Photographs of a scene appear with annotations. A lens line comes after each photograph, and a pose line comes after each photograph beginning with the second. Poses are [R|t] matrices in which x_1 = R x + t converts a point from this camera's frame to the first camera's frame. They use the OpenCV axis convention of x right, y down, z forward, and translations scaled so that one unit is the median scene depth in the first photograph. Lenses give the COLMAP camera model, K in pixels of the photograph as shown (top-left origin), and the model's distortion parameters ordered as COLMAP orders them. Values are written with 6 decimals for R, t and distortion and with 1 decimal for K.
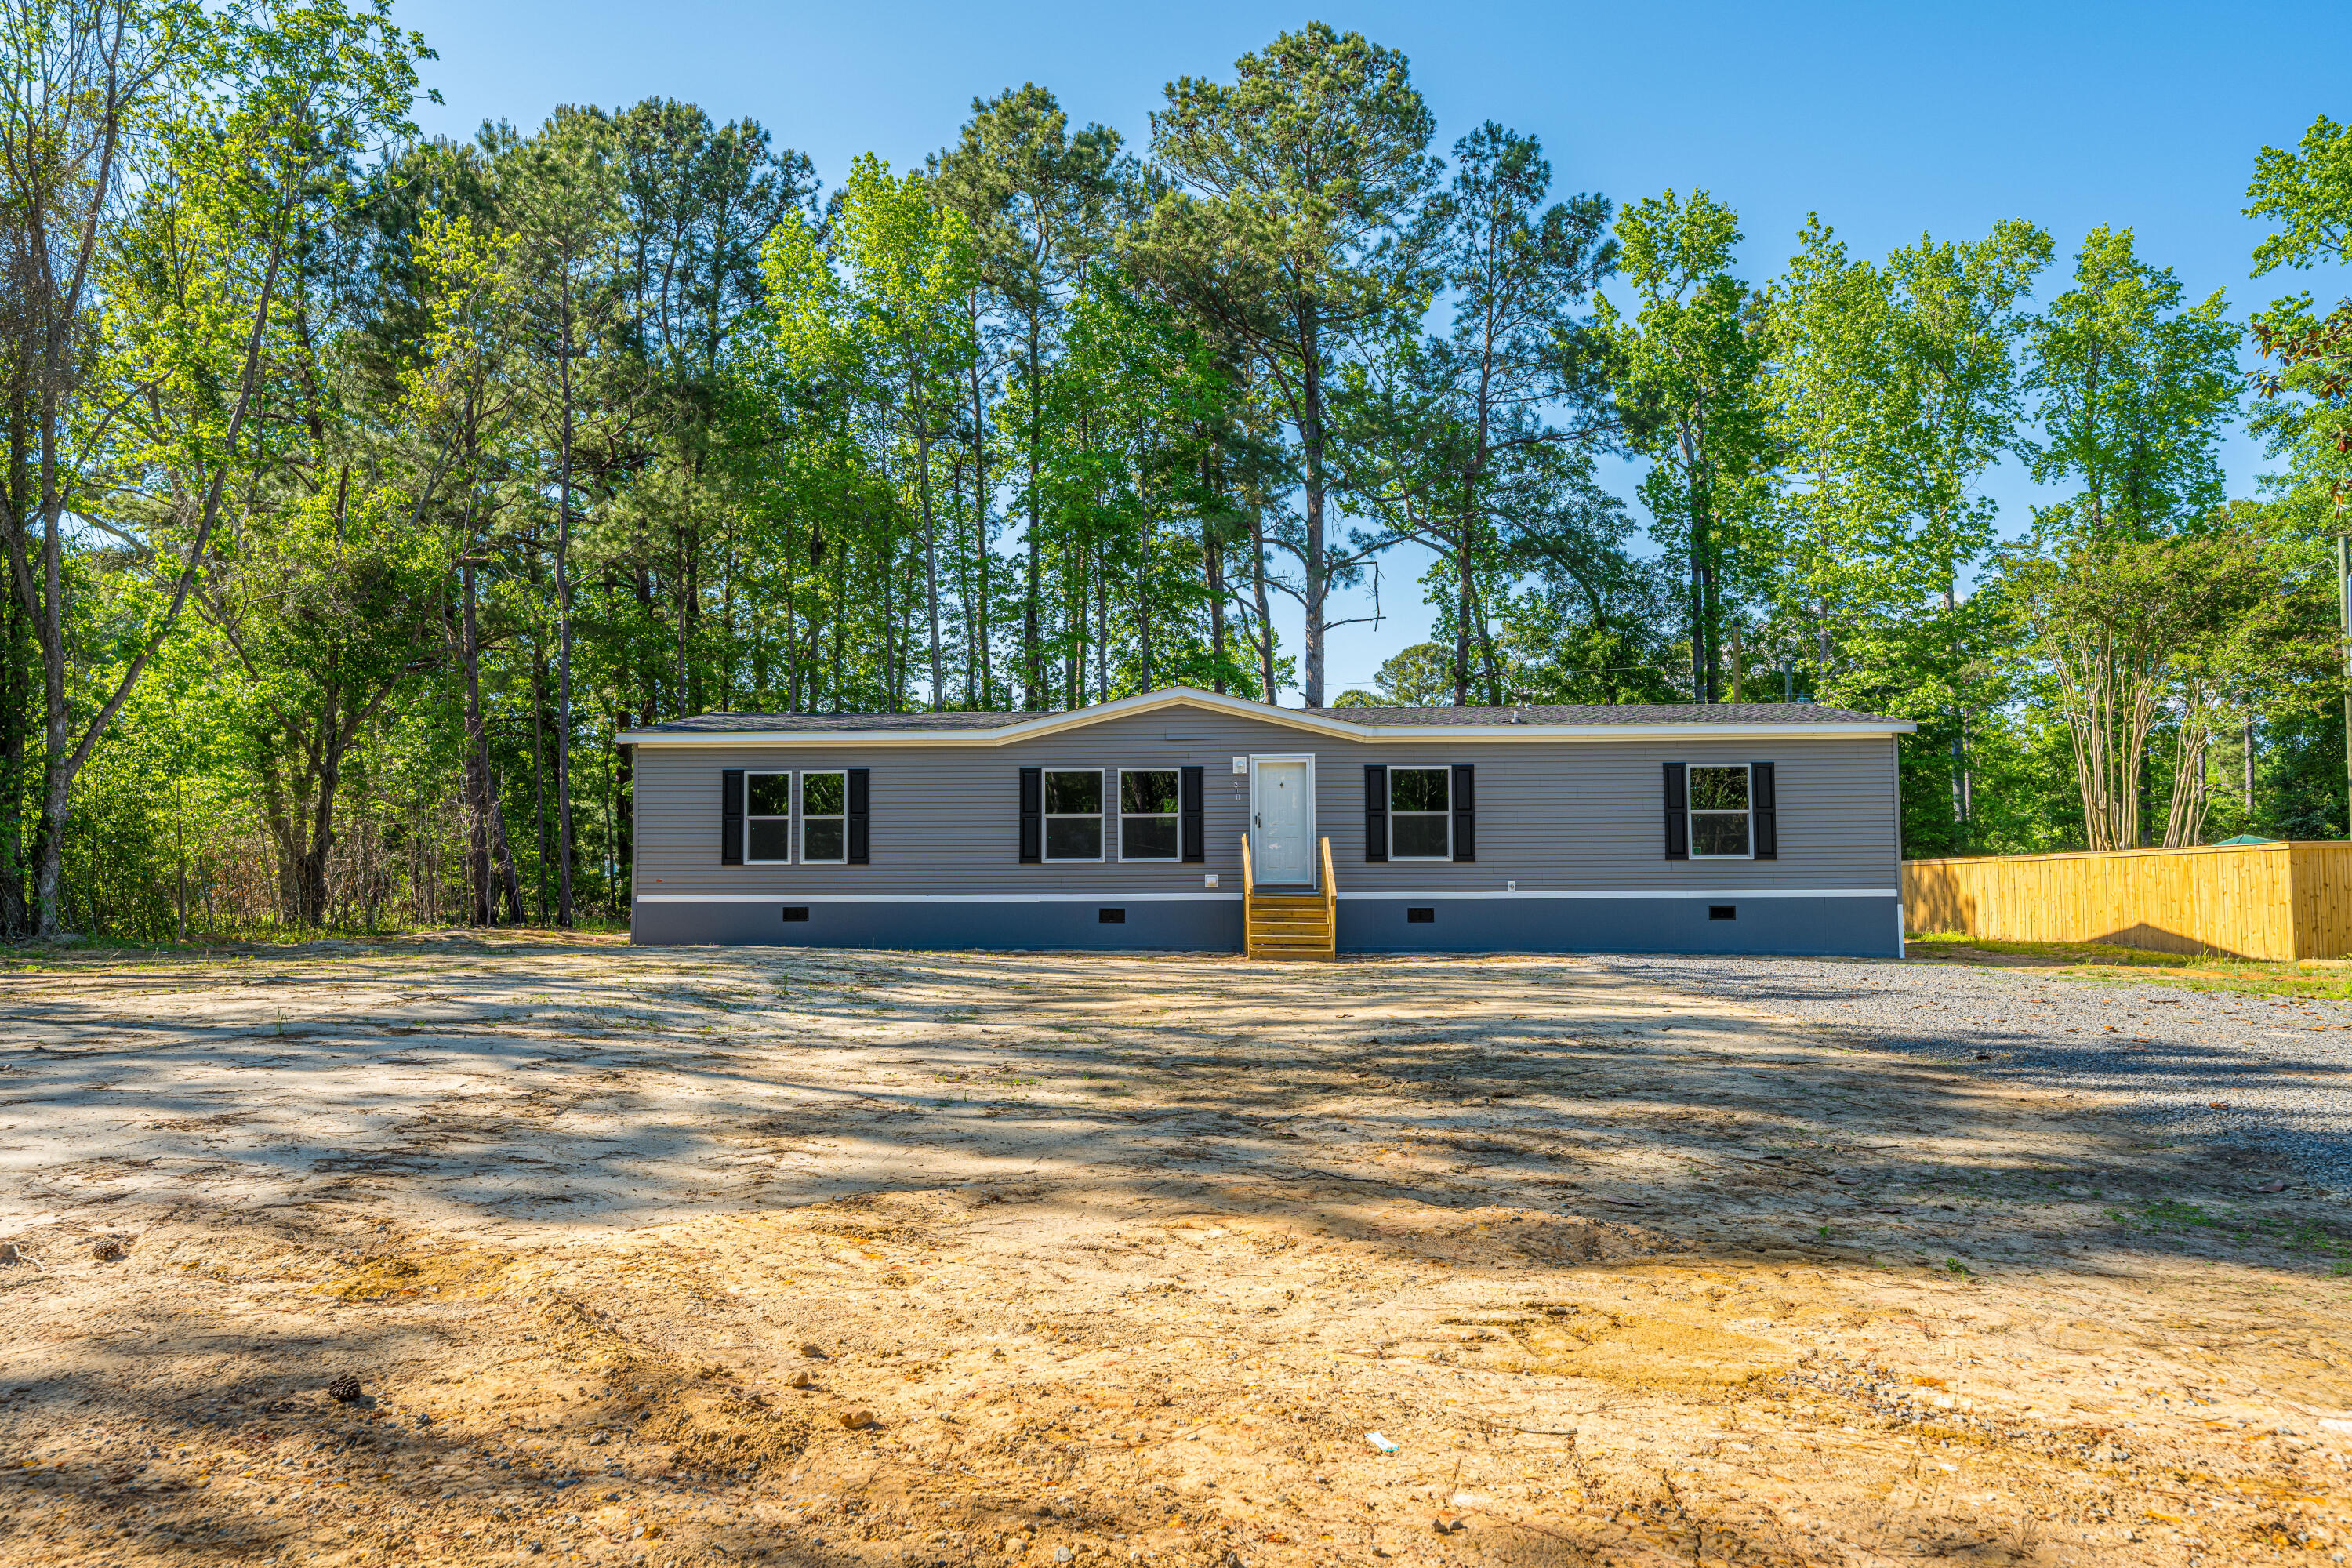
lens RADIAL K [[1580.0, 0, 1187.6], [0, 1580.0, 789.7], [0, 0, 1]] dist [0.000960, -0.006200]
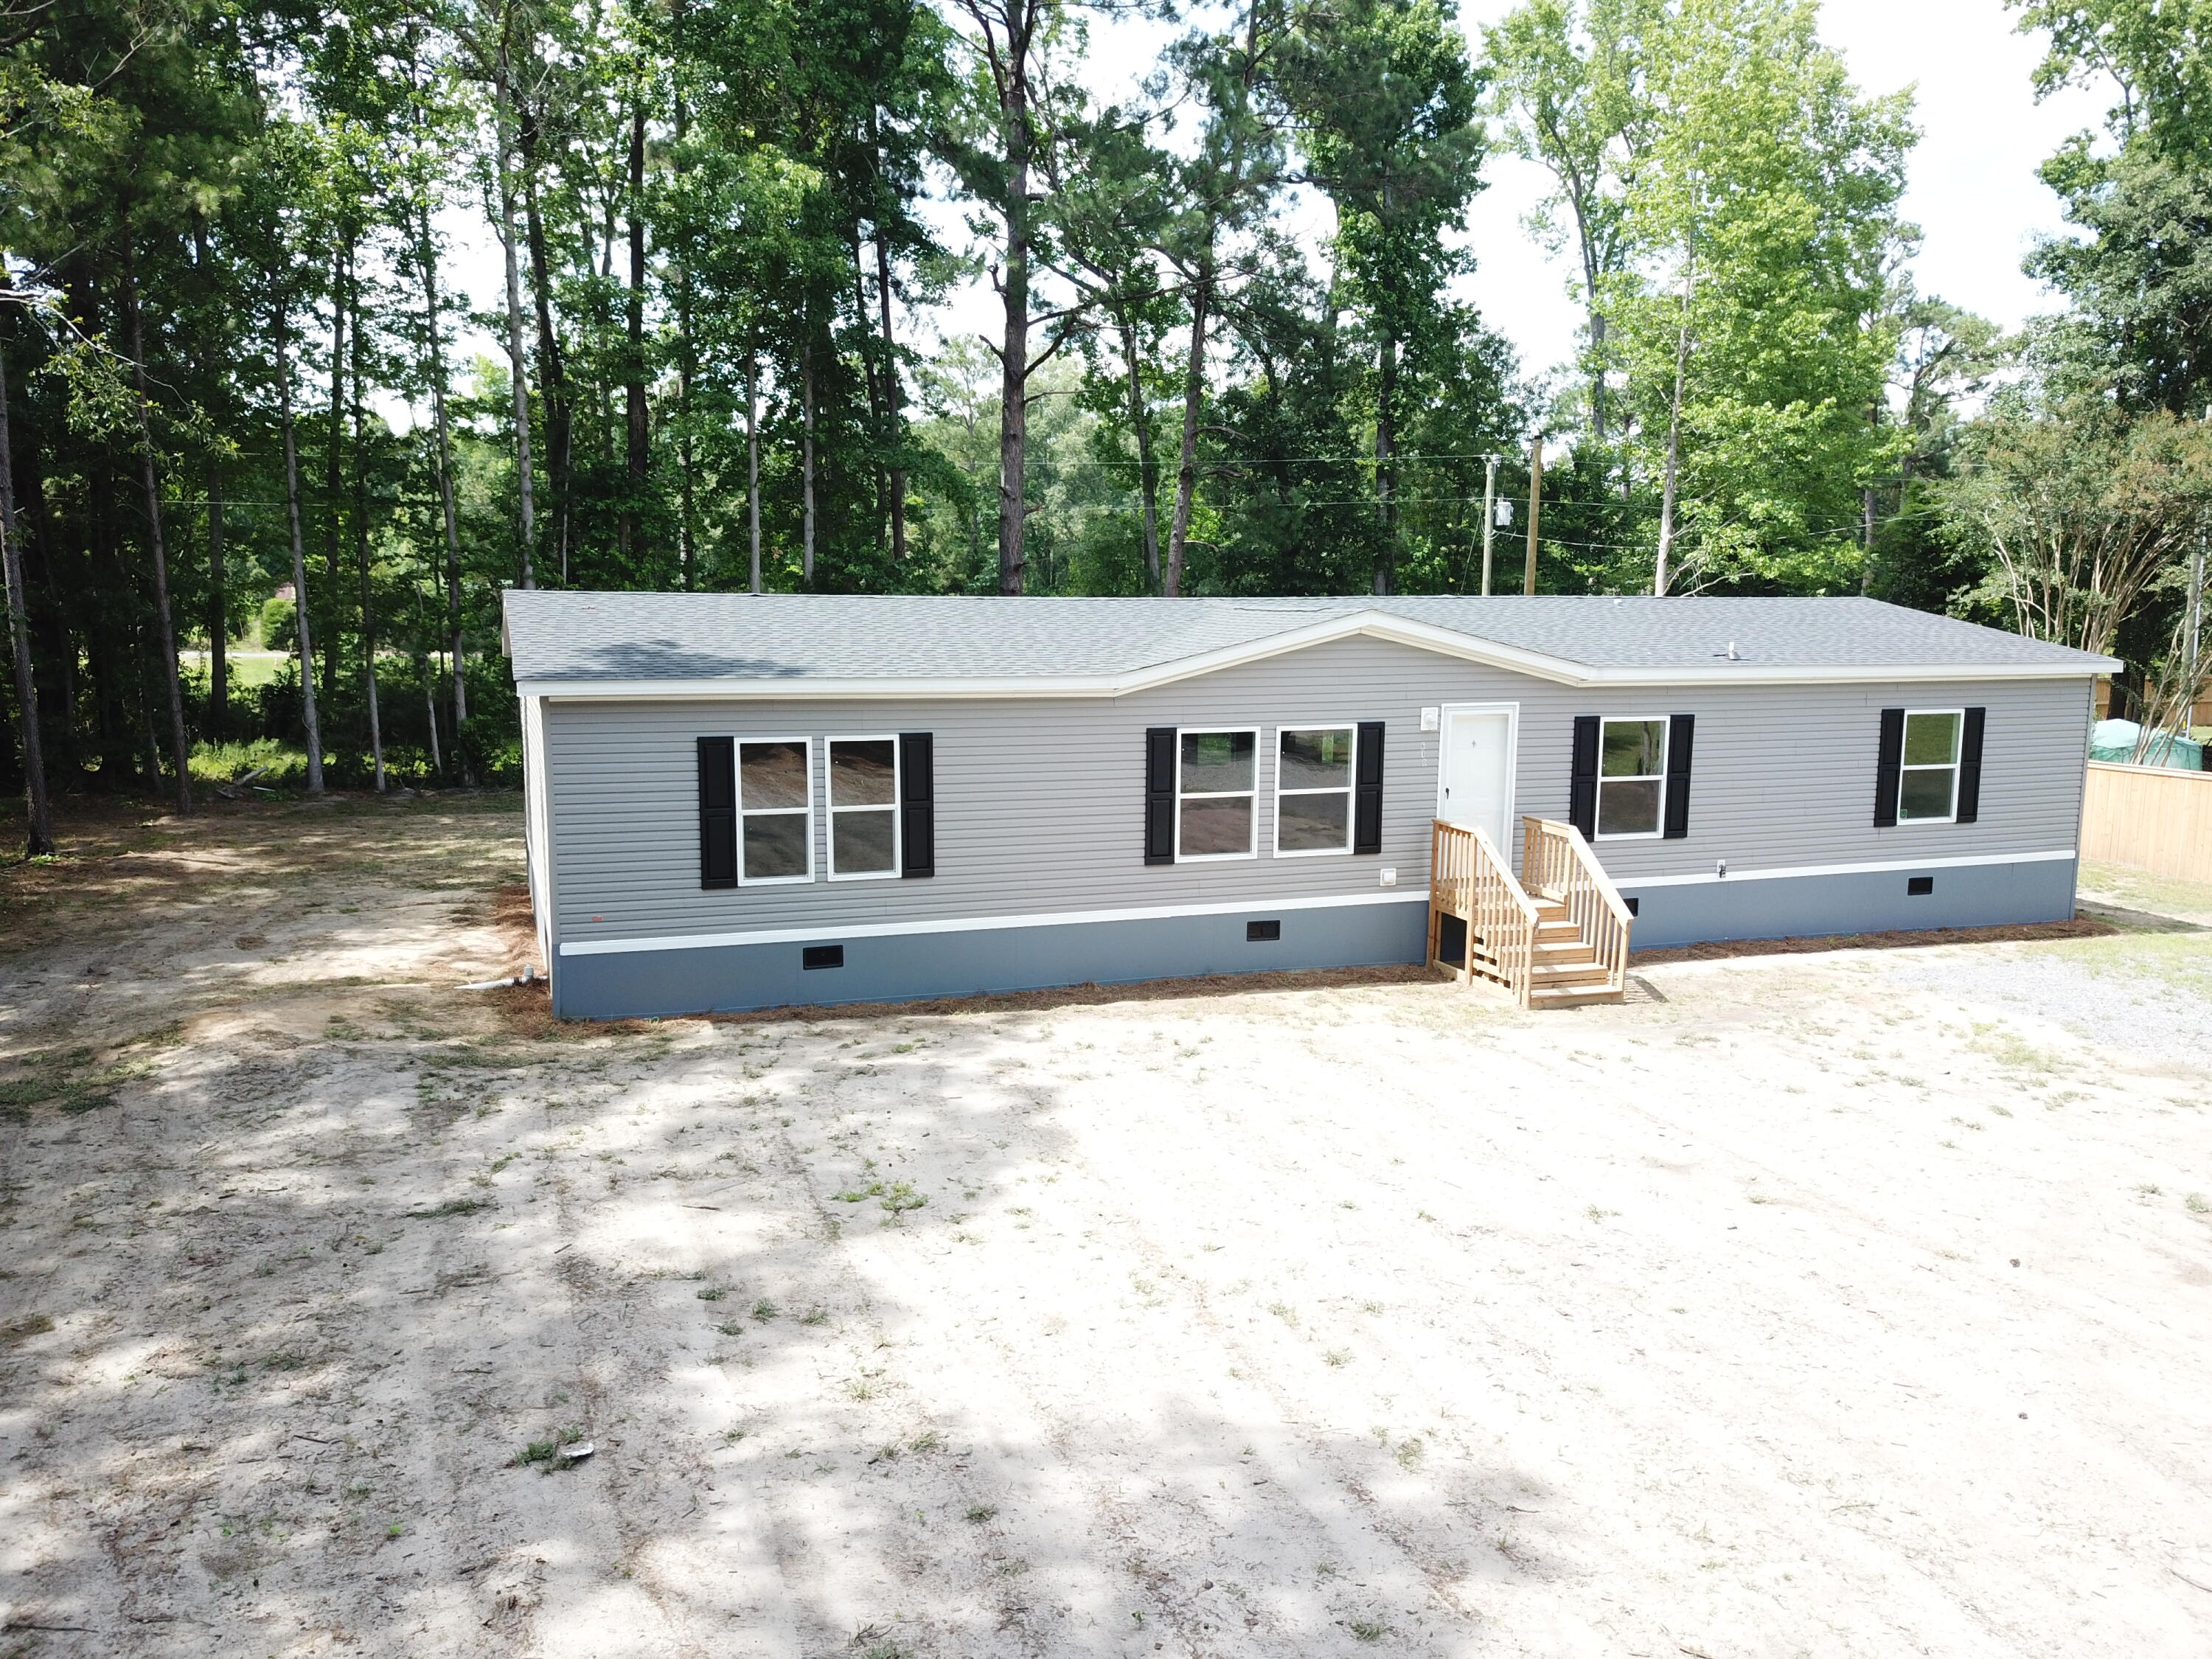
lens RADIAL K [[1712.0, 0, 1122.2], [0, 1712.0, 849.1], [0, 0, 1]] dist [0.033847, -0.030318]
pose [[0.925397, -0.045613, 0.376244, -0.396897], [-0.031093, 0.980248, 0.195313, -0.106260], [-0.377721, -0.192441, 0.905700, 0.320923]]
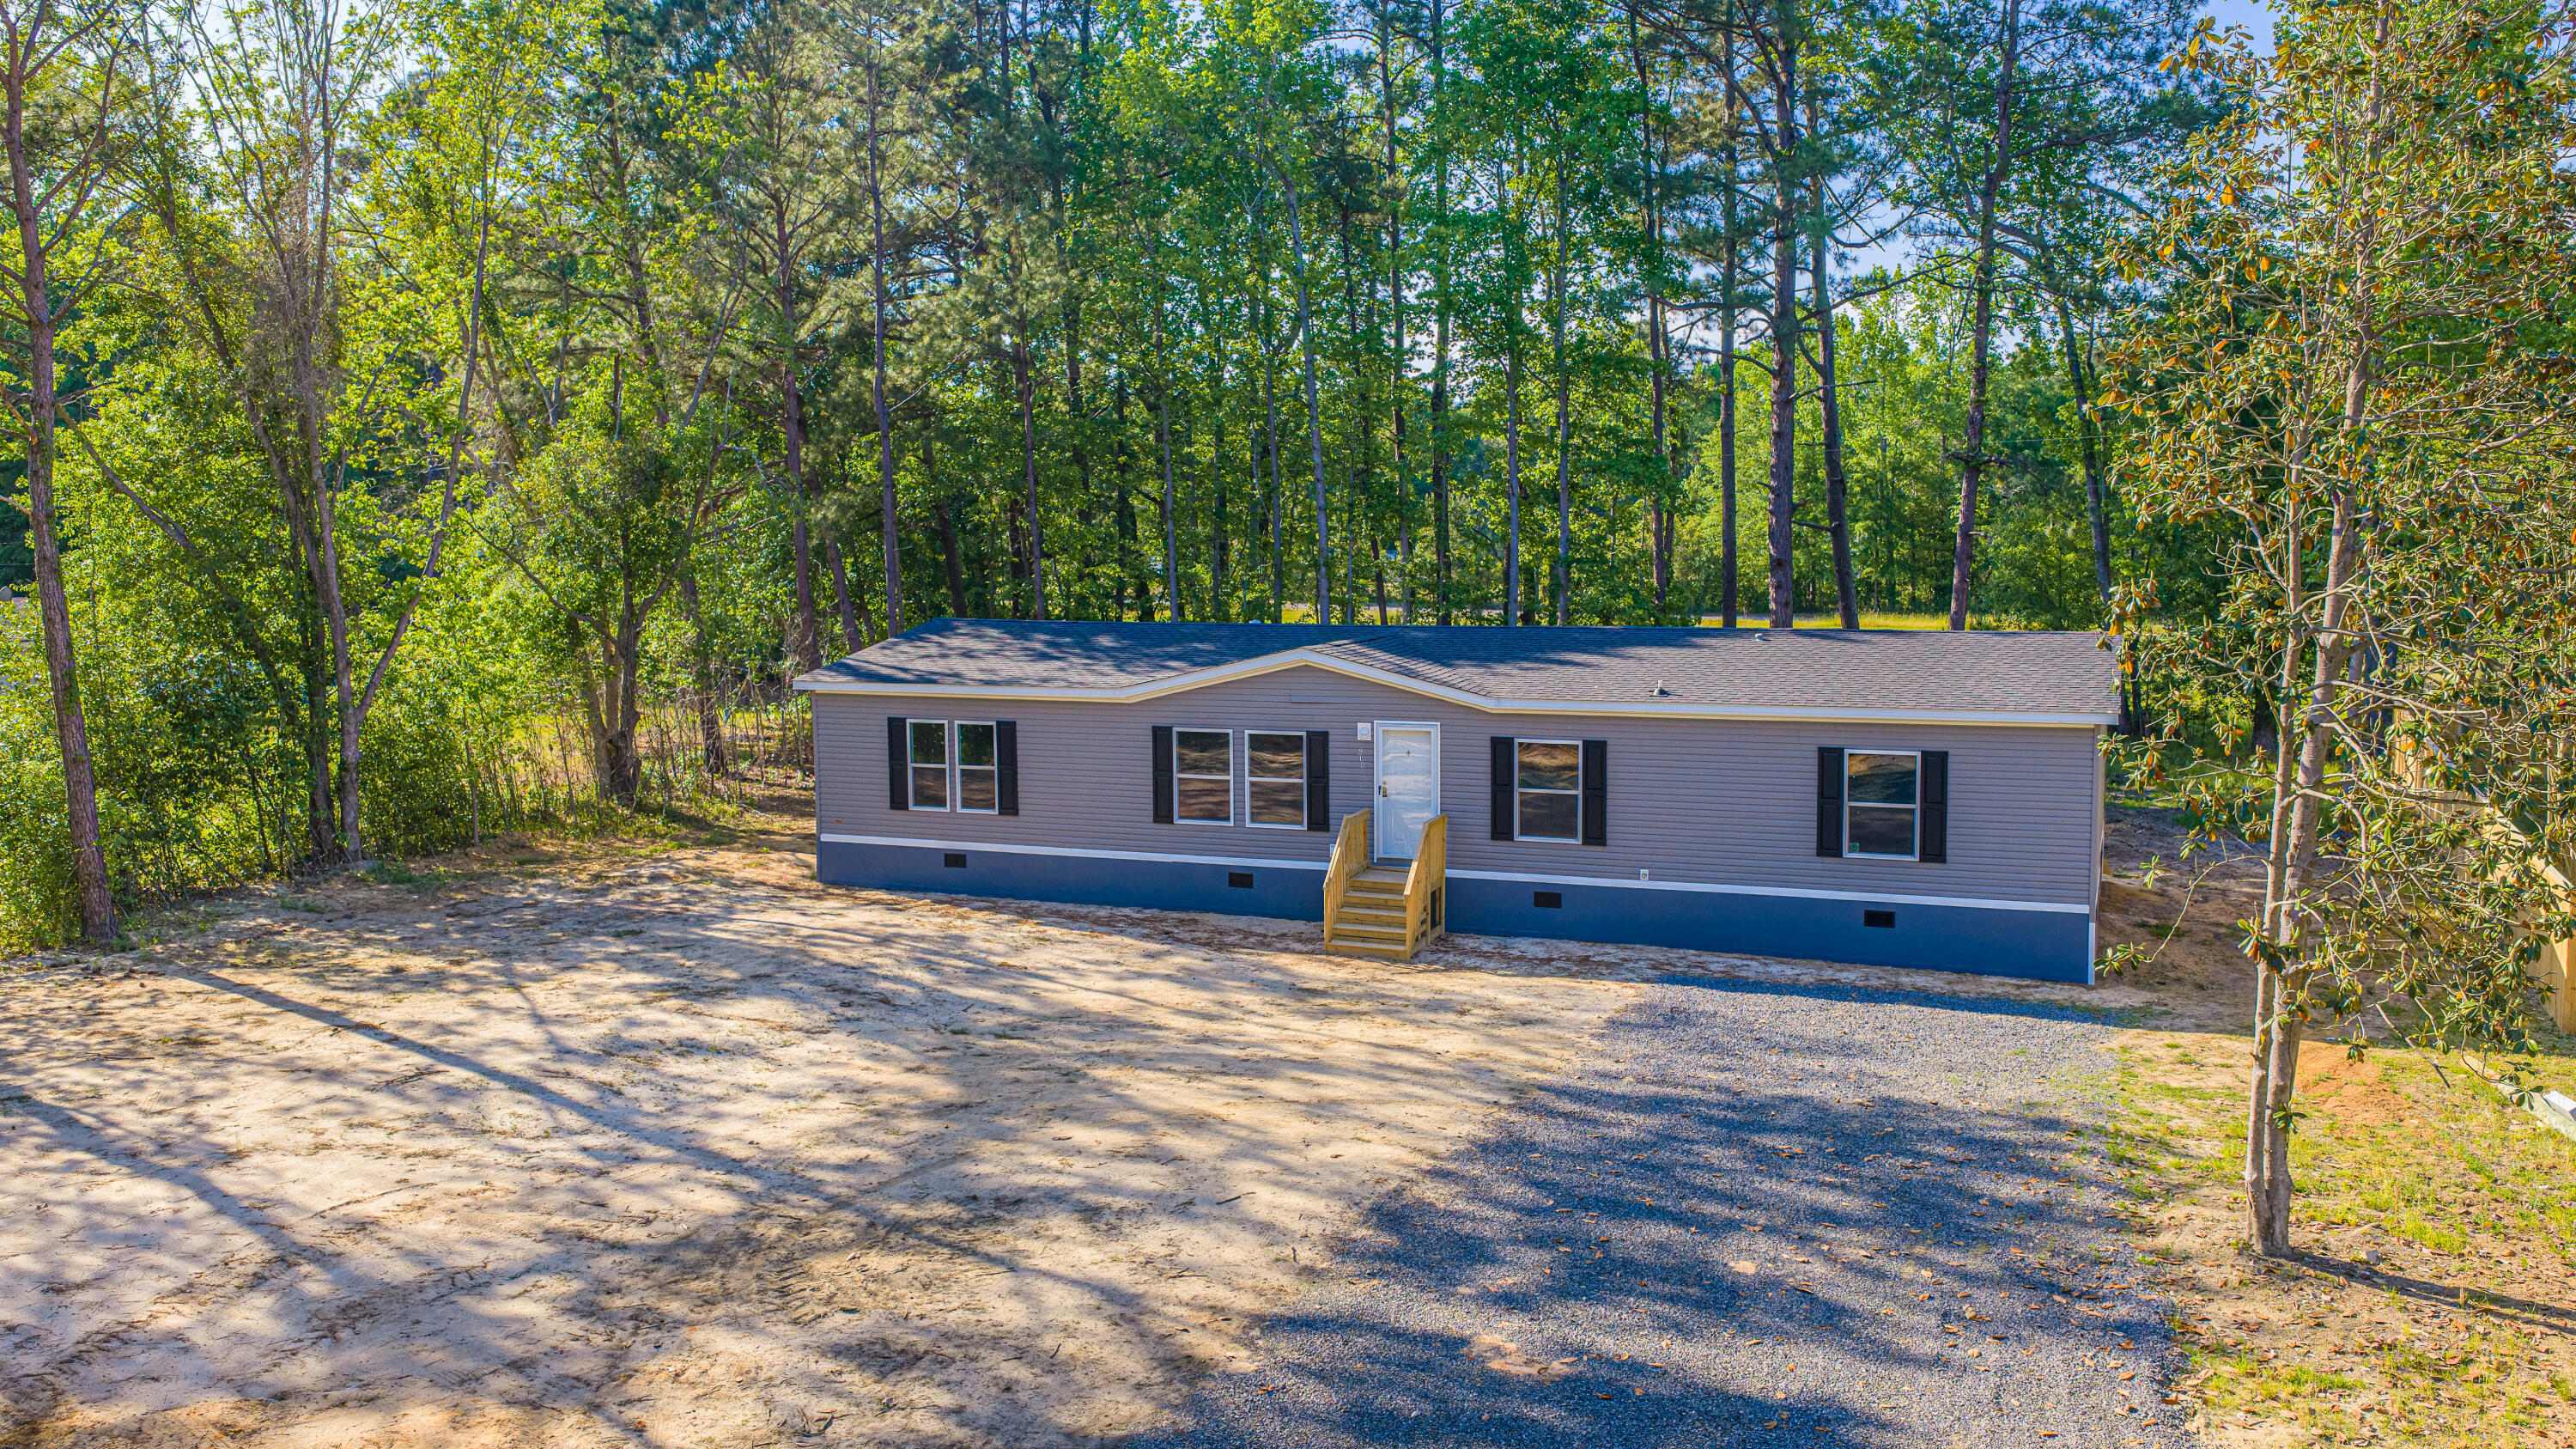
lens RADIAL K [[2145.6, 0, 1288.1], [0, 2145.6, 720.1], [0, 0, 1]] dist [0.025618, -0.059703]
pose [[0.941698, 0.030049, -0.335114, 0.416589], [0.021813, 0.988456, 0.149927, -0.213999], [0.335751, -0.148495, 0.930172, -0.205668]]
